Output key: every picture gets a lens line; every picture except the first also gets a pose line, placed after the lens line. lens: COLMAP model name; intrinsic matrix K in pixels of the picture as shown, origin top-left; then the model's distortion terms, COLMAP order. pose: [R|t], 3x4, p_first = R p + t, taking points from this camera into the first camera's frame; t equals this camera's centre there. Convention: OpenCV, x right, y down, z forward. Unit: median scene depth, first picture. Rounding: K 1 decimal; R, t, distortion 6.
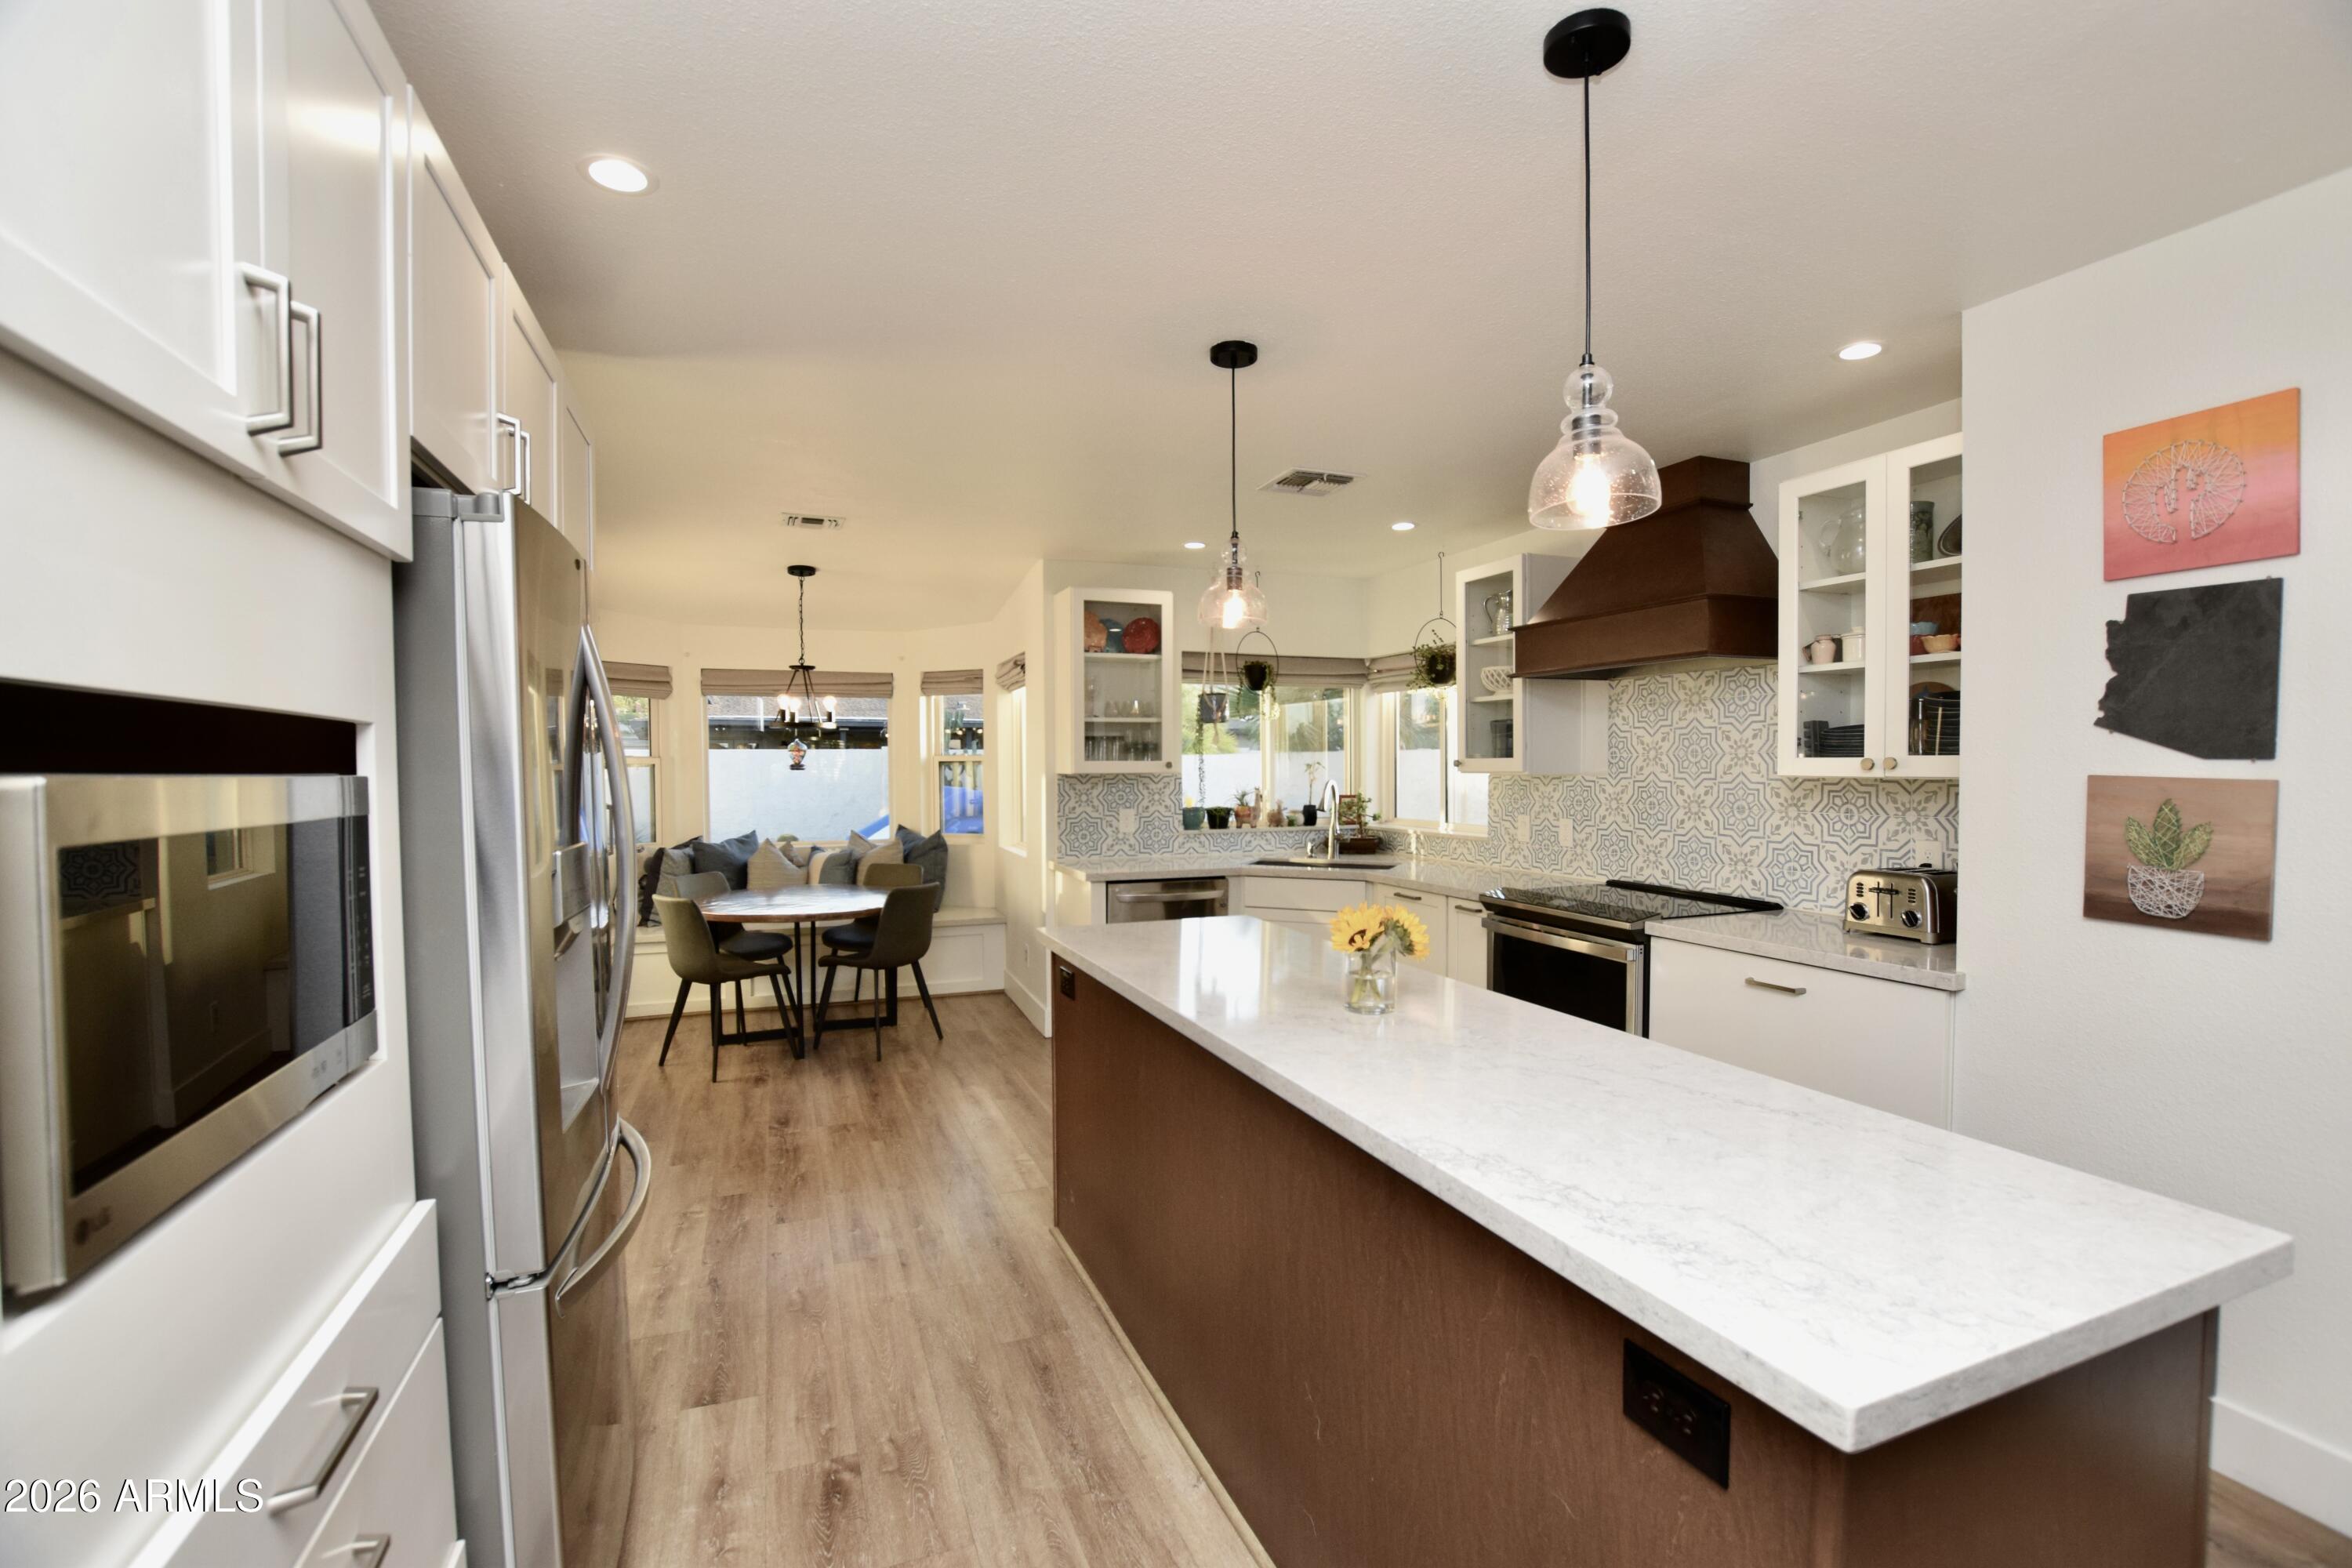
lens RADIAL K [[1026.4, 0, 1179.4], [0, 1026.4, 778.4], [0, 0, 1]] dist [-0.023802, 0.000331]
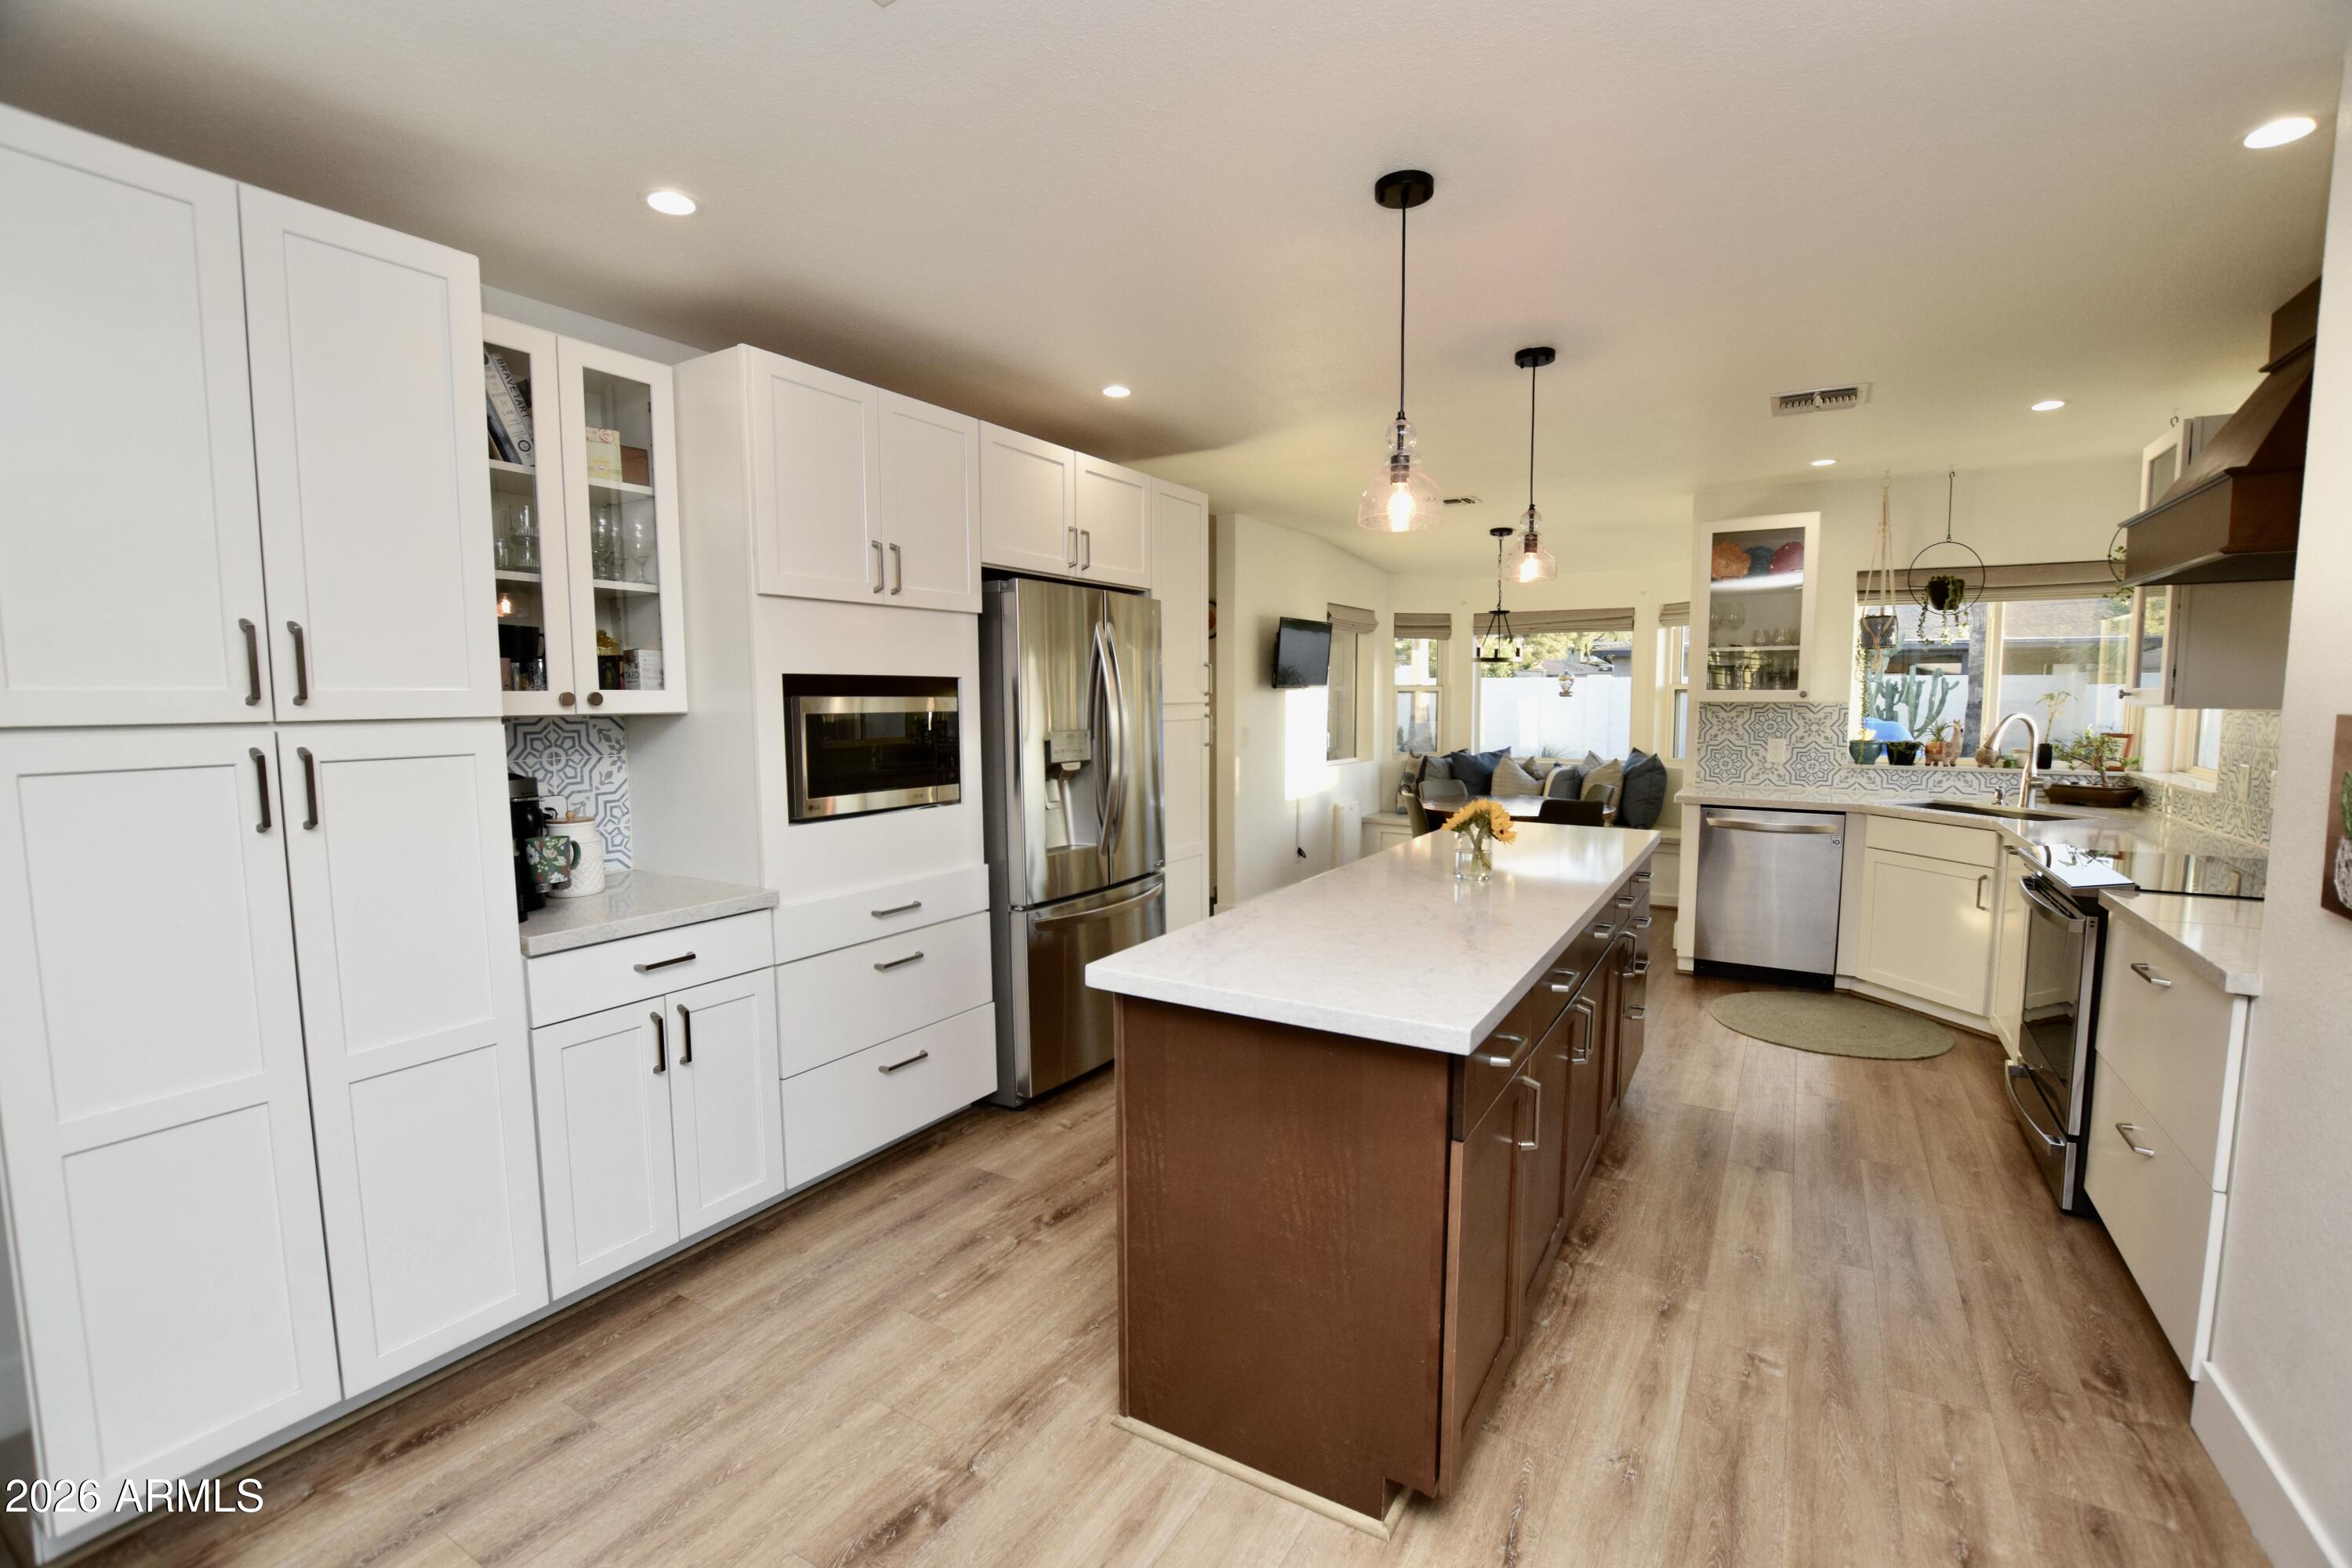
lens RADIAL K [[1017.7, 0, 1203.7], [0, 1017.7, 787.2], [0, 0, 1]] dist [-0.032012, 0.000103]
pose [[0.617431, 0.075109, -0.783031, 0.363733], [-0.011064, 0.996162, 0.086829, -0.001483], [0.786547, -0.044947, 0.615892, -0.028935]]
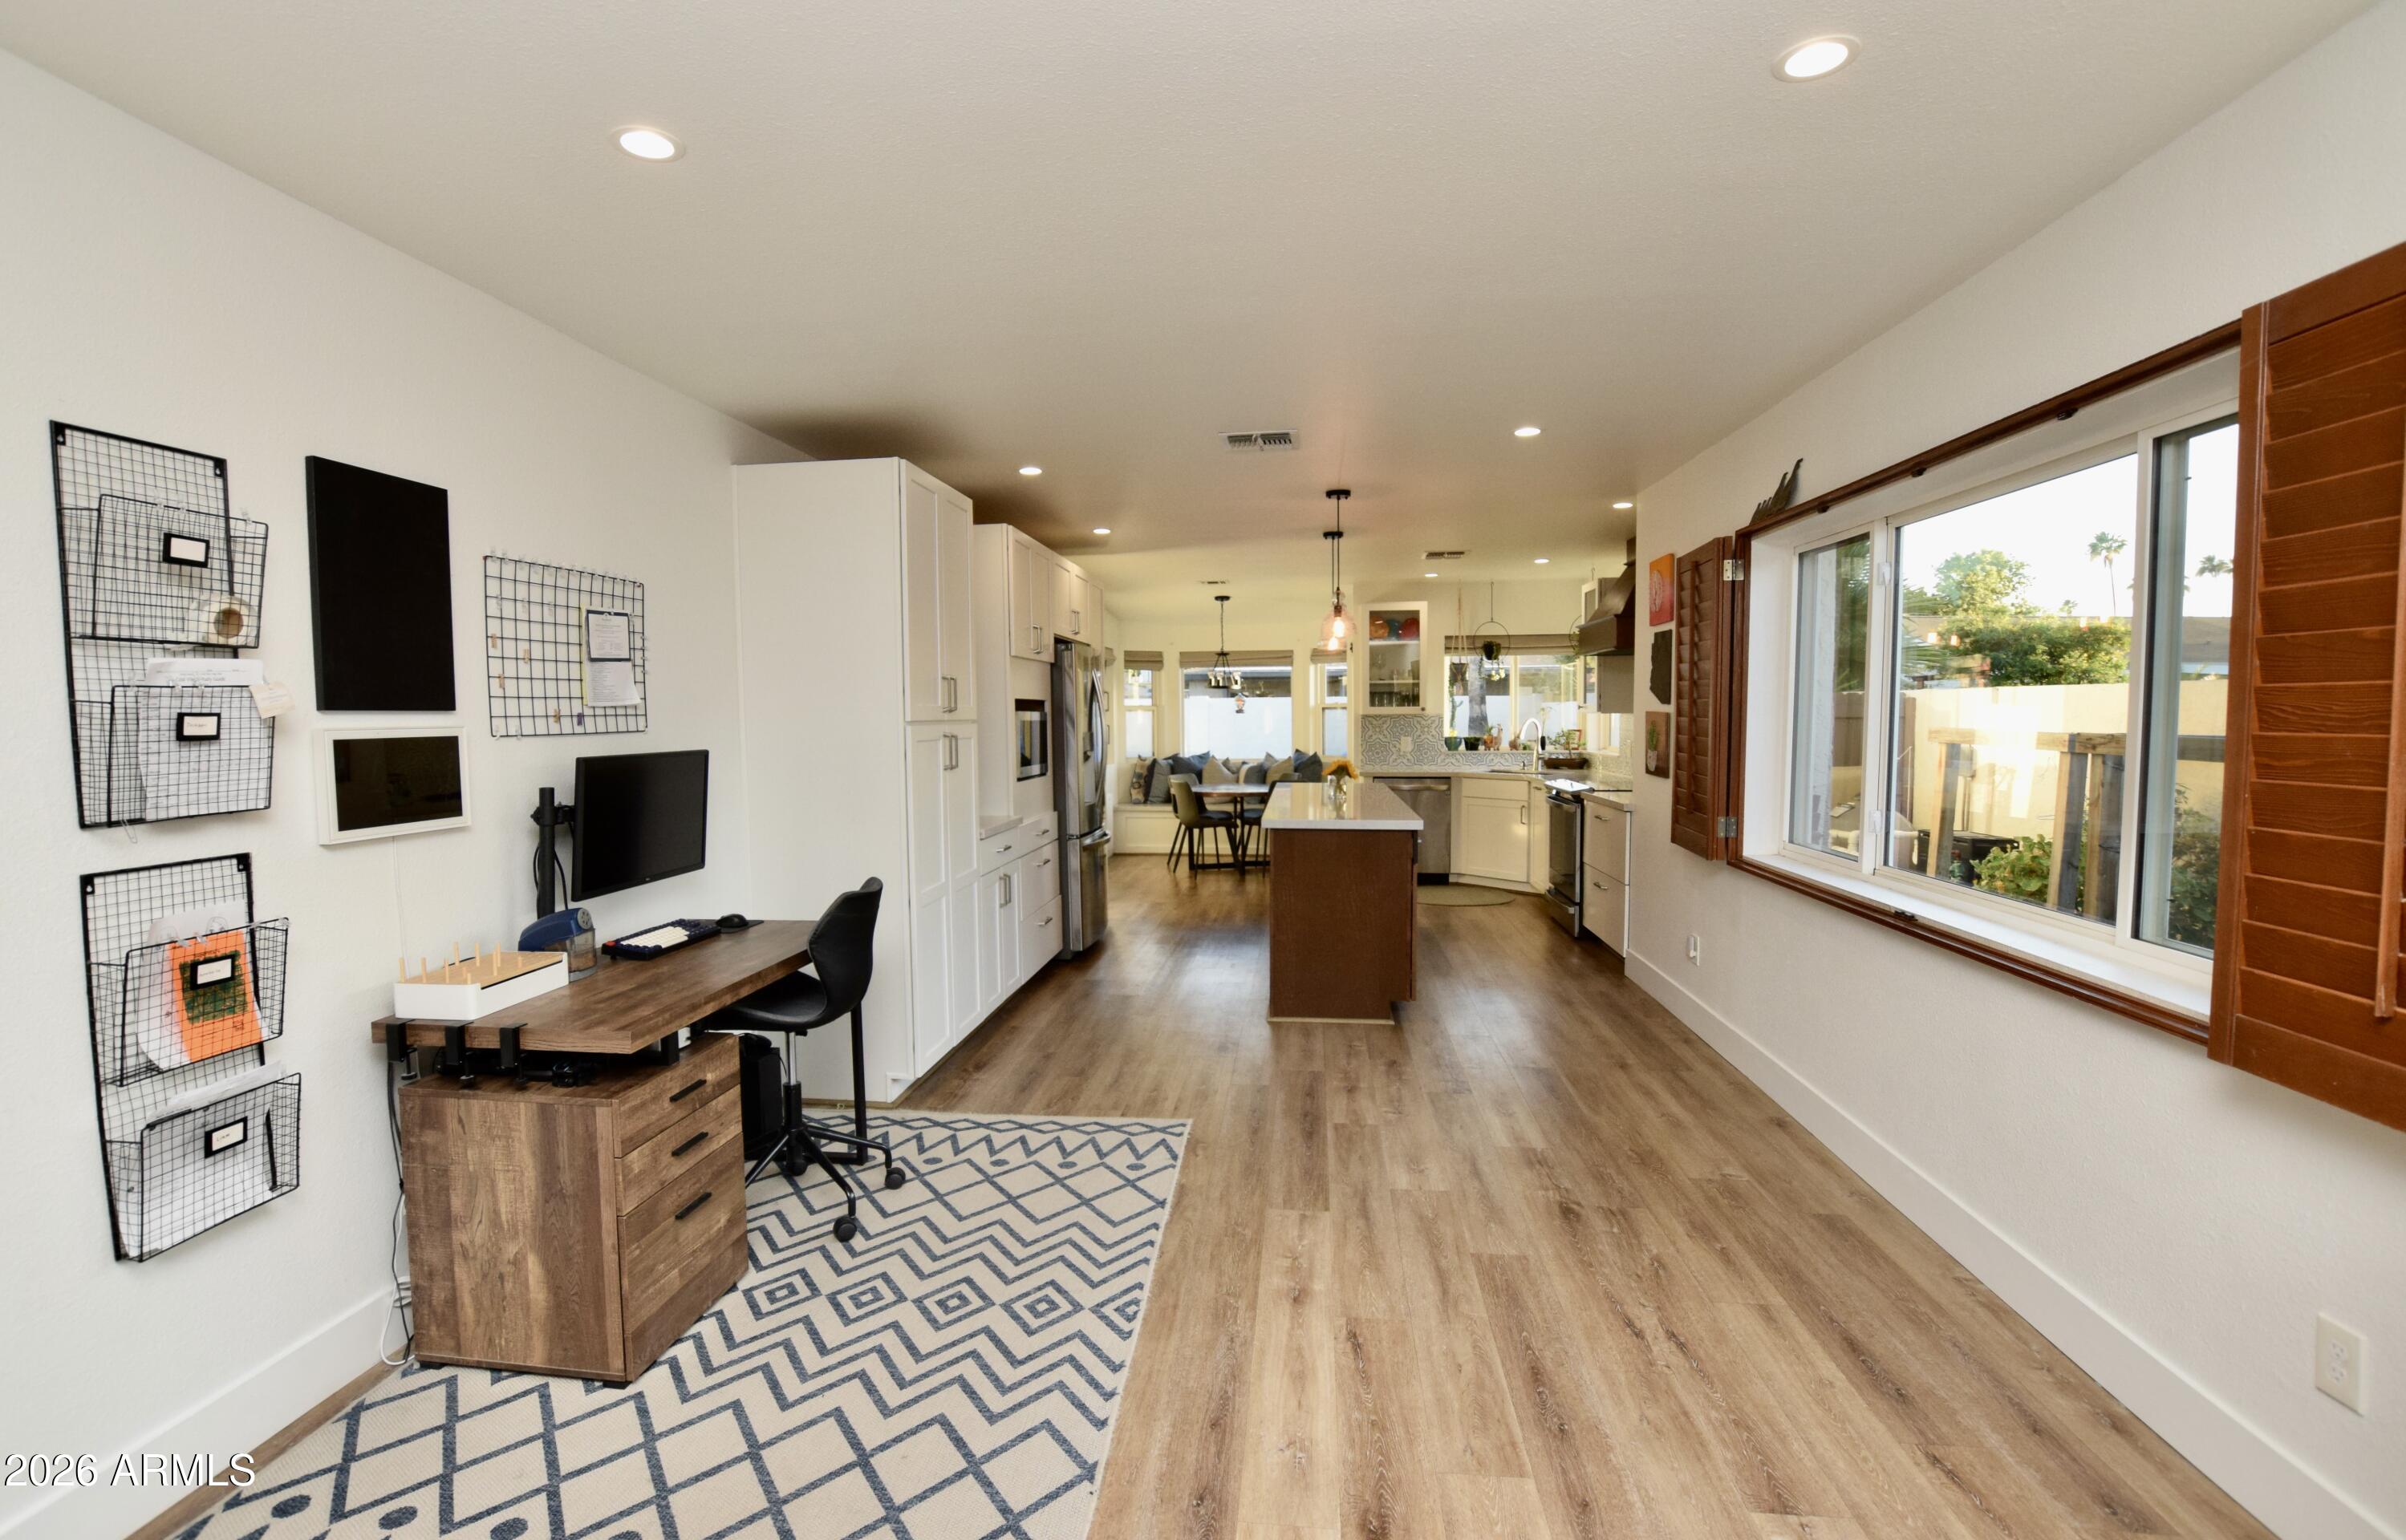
lens RADIAL K [[1028.7, 0, 1203.0], [0, 1028.7, 770.0], [0, 0, 1]] dist [-0.056055, -0.000033]
pose [[0.879394, 0.021947, -0.475588, 0.425230], [-0.000350, 0.998967, 0.045451, 0.009069], [0.476094, -0.039803, 0.878493, -0.545035]]
